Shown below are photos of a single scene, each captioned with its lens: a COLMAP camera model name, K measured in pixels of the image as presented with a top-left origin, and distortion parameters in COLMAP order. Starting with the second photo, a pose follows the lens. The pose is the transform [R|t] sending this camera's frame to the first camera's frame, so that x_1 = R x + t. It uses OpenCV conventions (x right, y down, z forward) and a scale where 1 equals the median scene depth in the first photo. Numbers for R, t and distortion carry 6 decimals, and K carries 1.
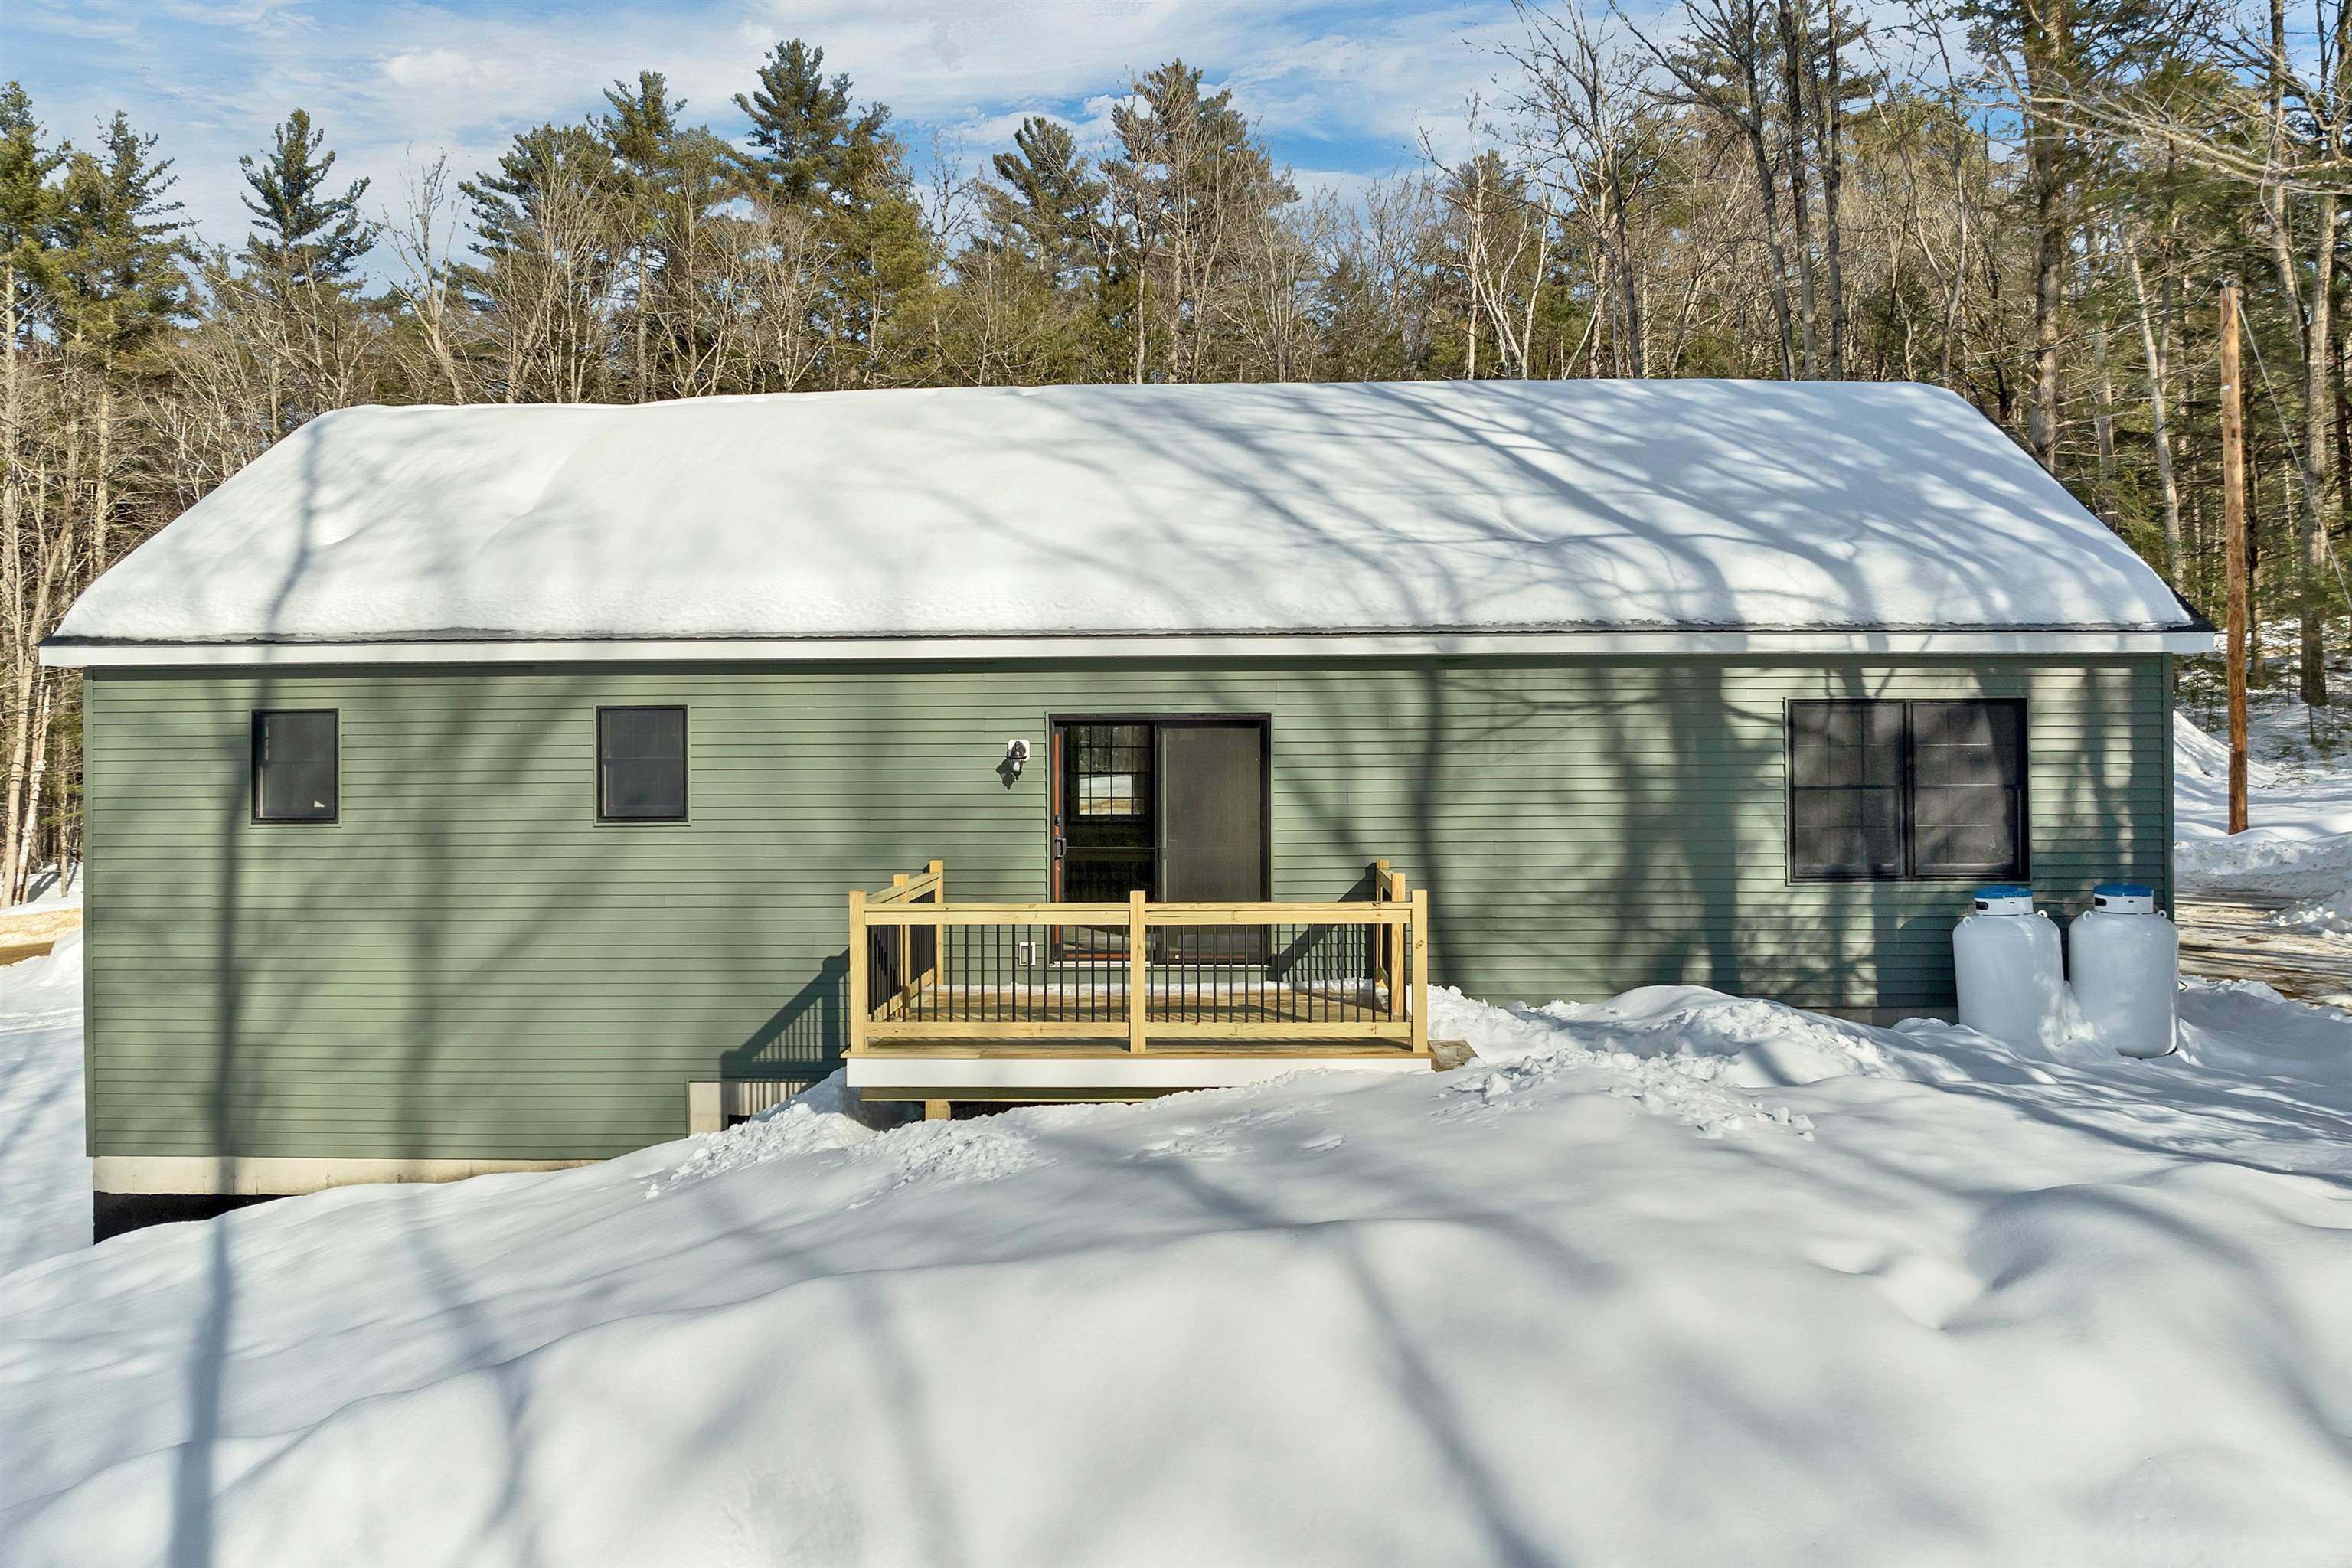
lens RADIAL K [[1737.1, 0, 1171.8], [0, 1737.1, 780.4], [0, 0, 1]] dist [-0.020388, -0.028256]
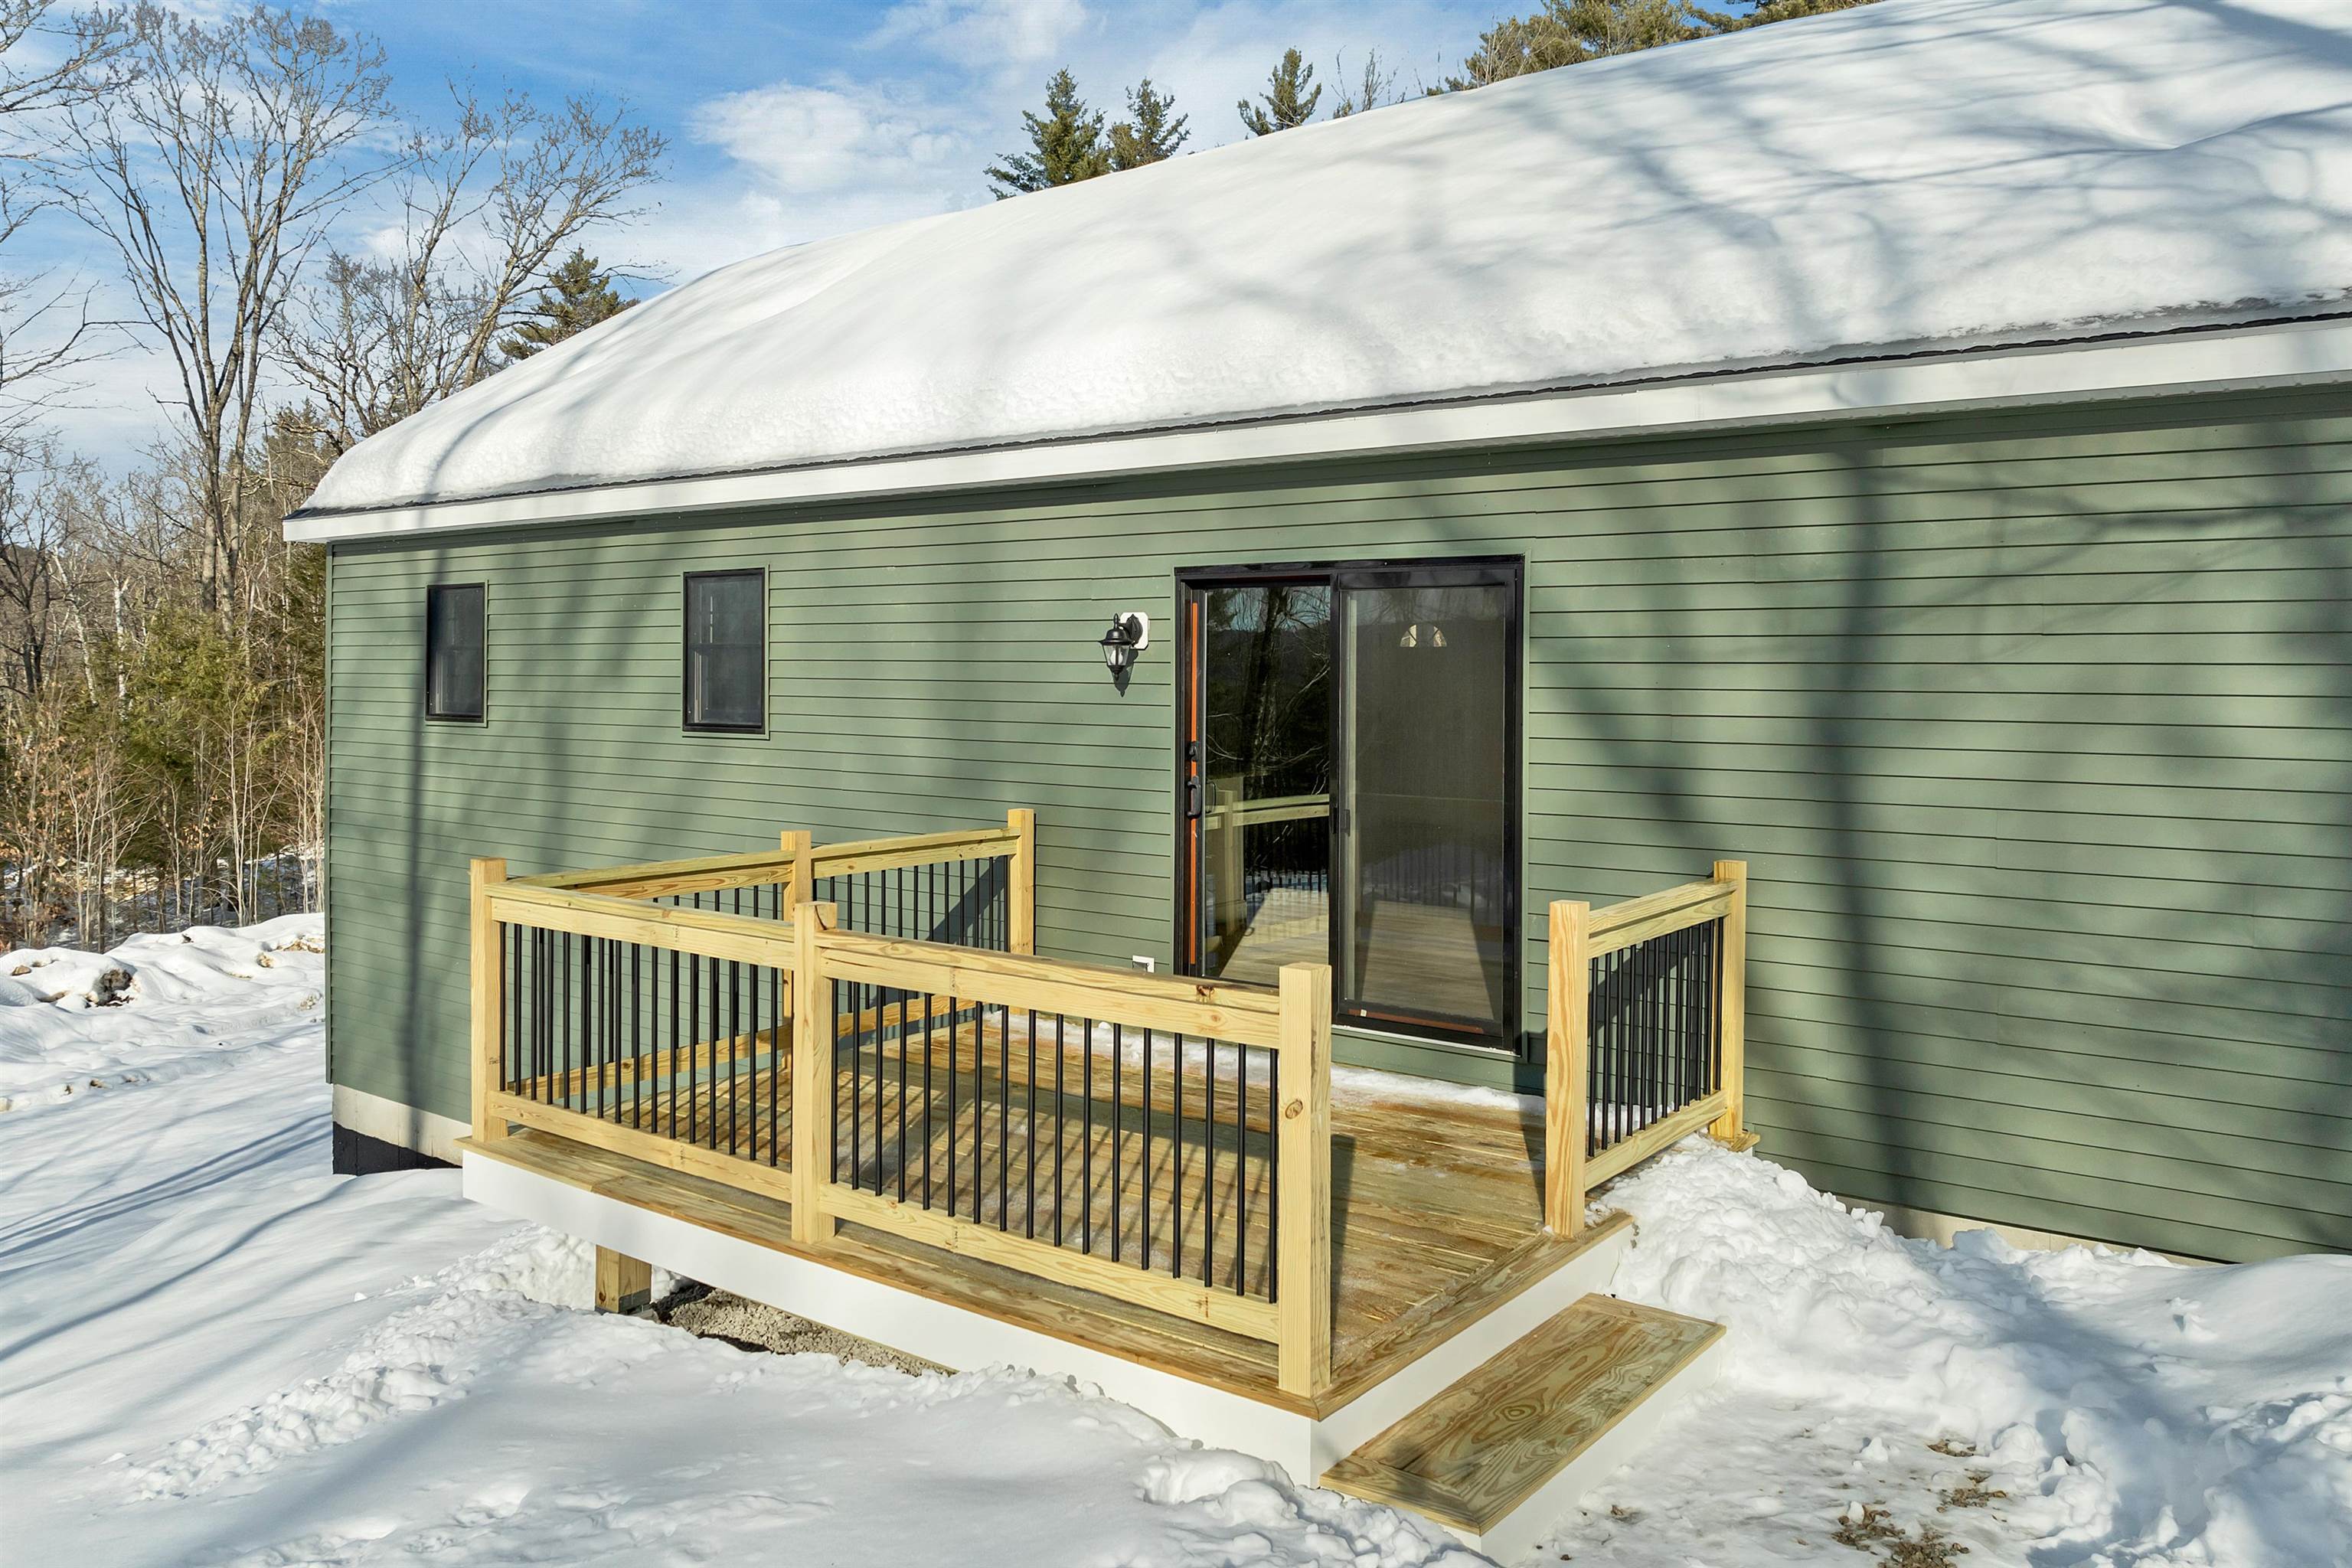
lens RADIAL K [[1737.1, 0, 1173.5], [0, 1737.1, 680.5], [0, 0, 1]] dist [-0.020388, -0.028256]
pose [[0.818992, 0.013719, -0.573641, 0.259292], [-0.019059, 0.999813, -0.003300, 0.001442], [0.573489, 0.013636, 0.819100, 0.520826]]
